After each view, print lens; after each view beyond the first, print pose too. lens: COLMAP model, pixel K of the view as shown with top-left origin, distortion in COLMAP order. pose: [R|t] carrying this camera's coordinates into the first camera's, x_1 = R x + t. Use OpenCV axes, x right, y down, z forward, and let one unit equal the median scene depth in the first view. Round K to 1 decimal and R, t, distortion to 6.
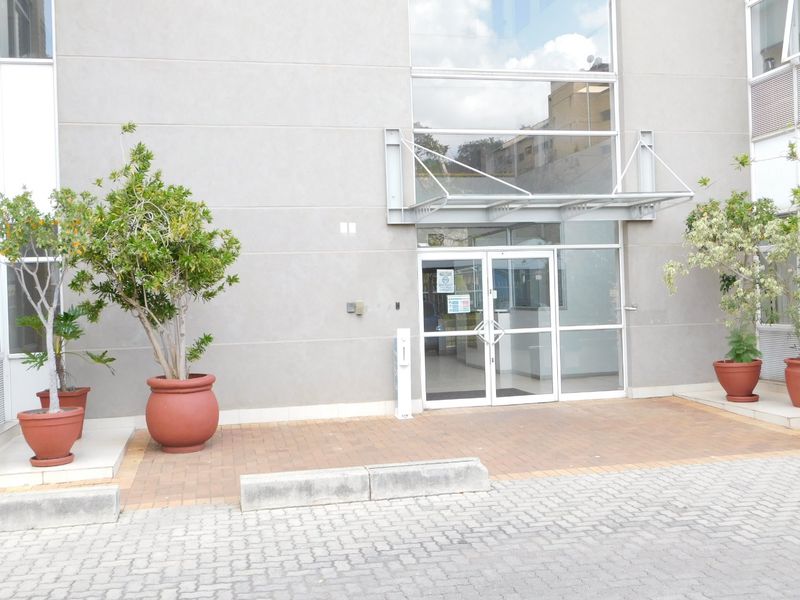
lens RADIAL K [[839.6, 0, 400.0], [0, 839.6, 300.0], [0, 0, 1]] dist [-0.005421, 0.003482]
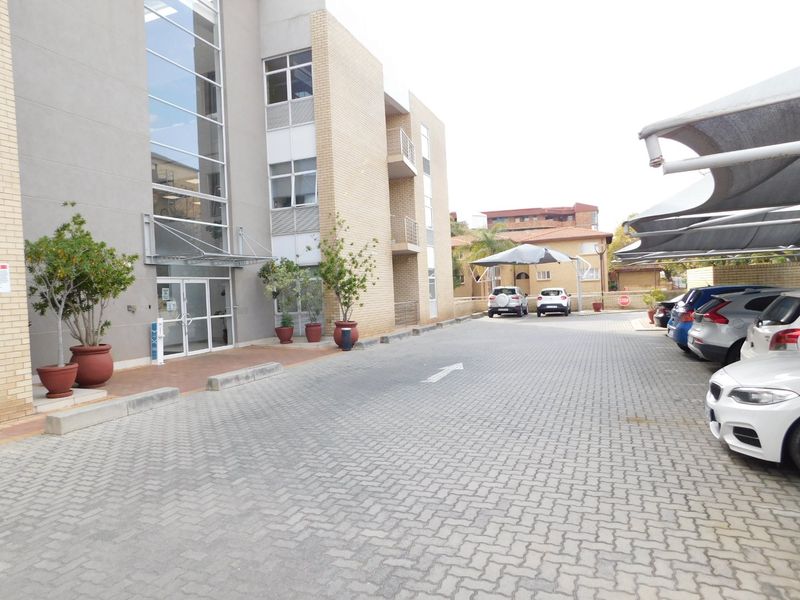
lens RADIAL K [[527.1, 0, 397.4], [0, 527.1, 301.2], [0, 0, 1]] dist [-0.066258, 0.051444]
pose [[0.564518, -0.007346, 0.825388, -0.662371], [0.028012, 0.999555, -0.010262, 0.022145], [-0.824946, 0.028914, 0.564472, -0.130129]]
